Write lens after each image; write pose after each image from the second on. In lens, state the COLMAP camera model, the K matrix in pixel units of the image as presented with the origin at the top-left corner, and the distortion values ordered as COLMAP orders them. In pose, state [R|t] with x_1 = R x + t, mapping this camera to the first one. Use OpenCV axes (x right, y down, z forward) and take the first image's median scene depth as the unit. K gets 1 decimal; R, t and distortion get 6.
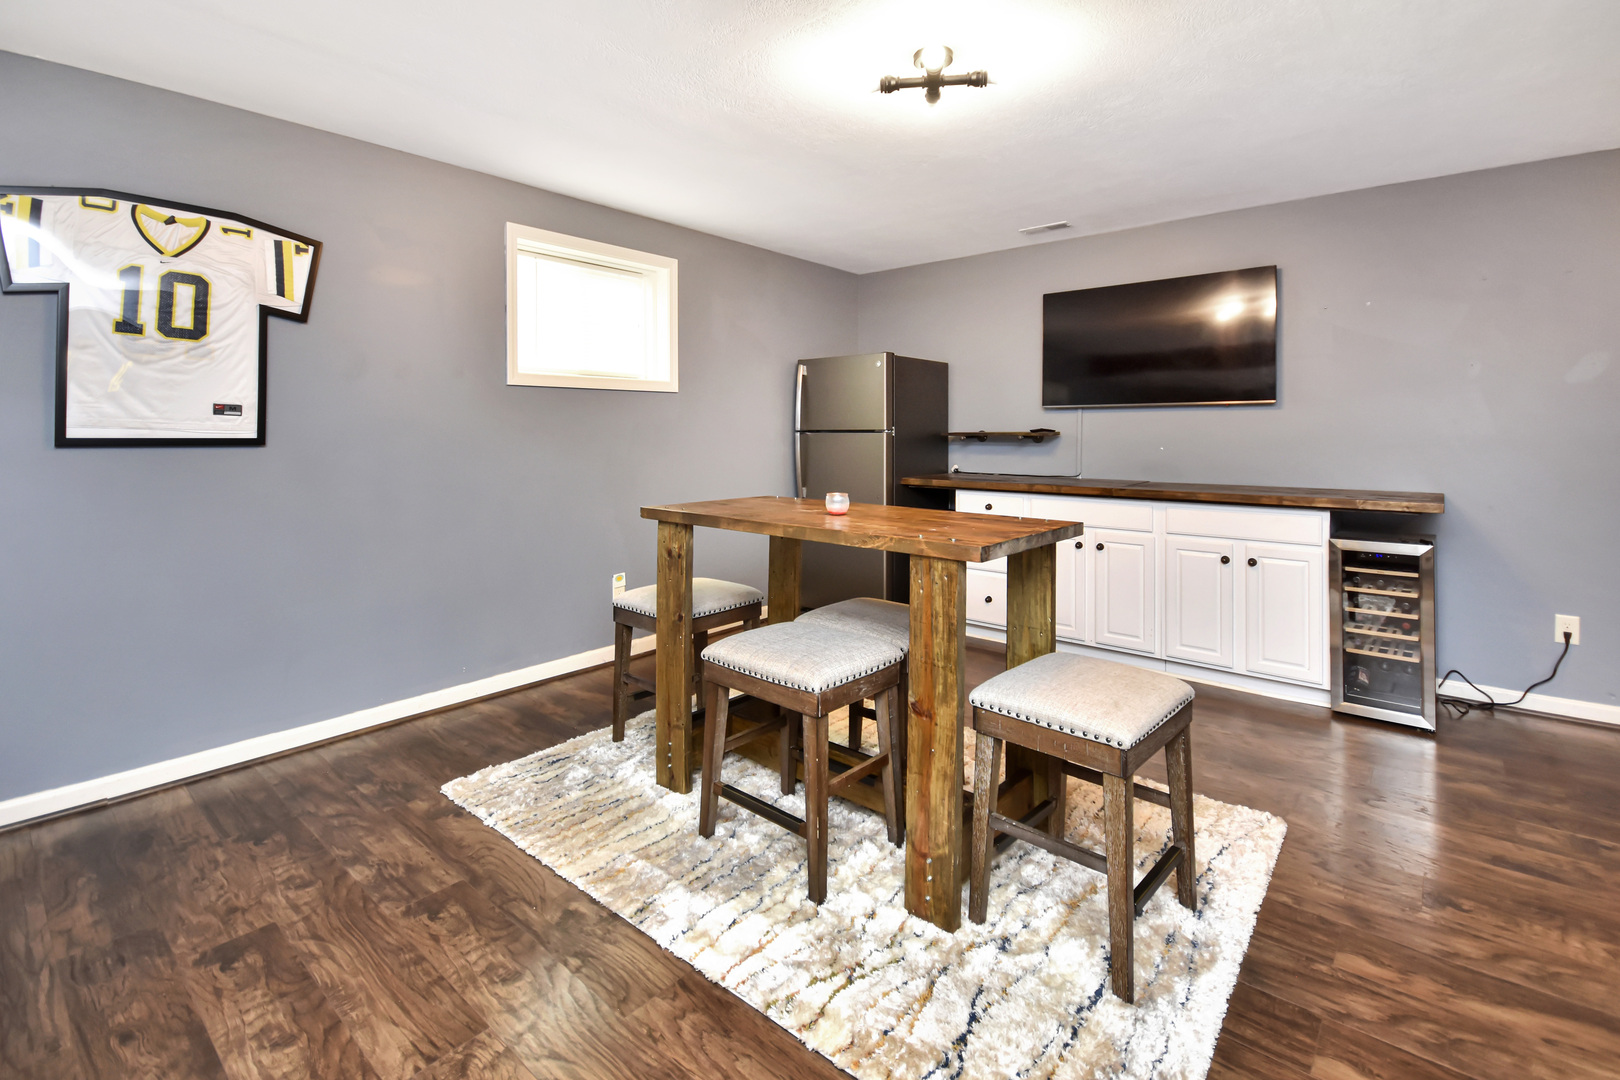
lens RADIAL K [[799.2, 0, 791.1], [0, 799.2, 421.1], [0, 0, 1]] dist [-0.001794, -0.000943]
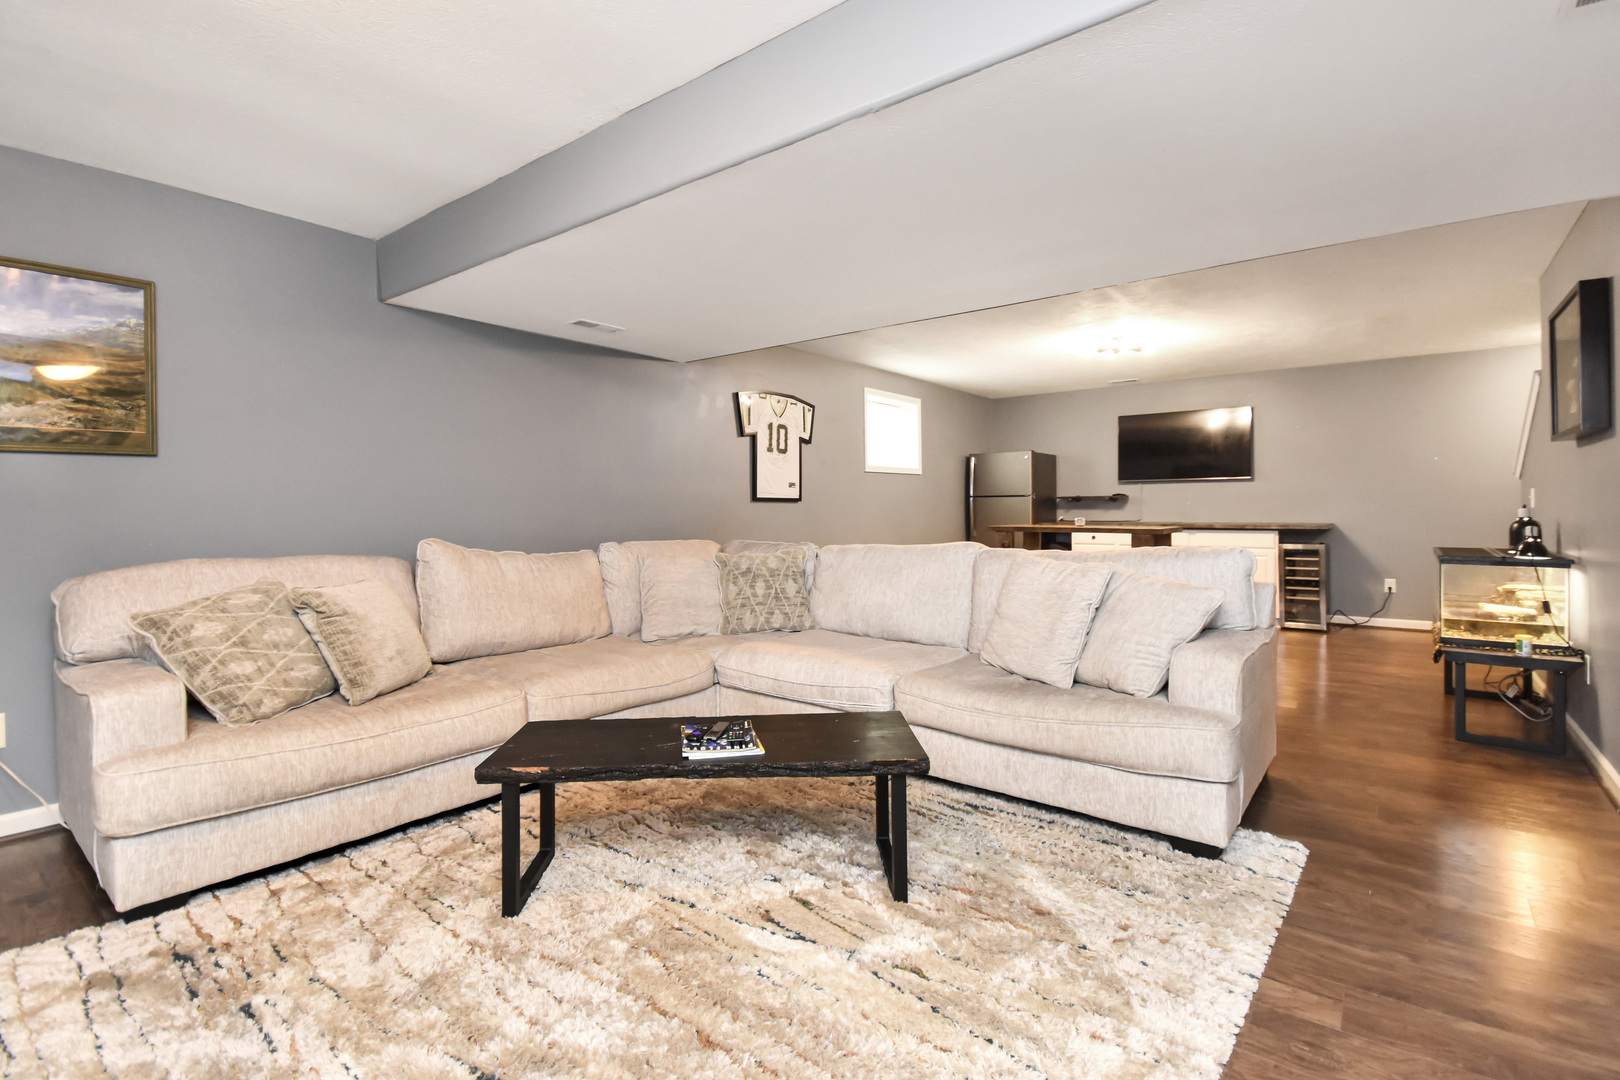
lens RADIAL K [[754.9, 0, 810.0], [0, 754.9, 540.0], [0, 0, 1]] dist [-0.000868, -0.000184]
pose [[0.999243, -0.014030, 0.036277, -0.578519], [0.012160, 0.998611, 0.051270, 0.024231], [-0.036946, -0.050790, 0.998026, -0.860968]]
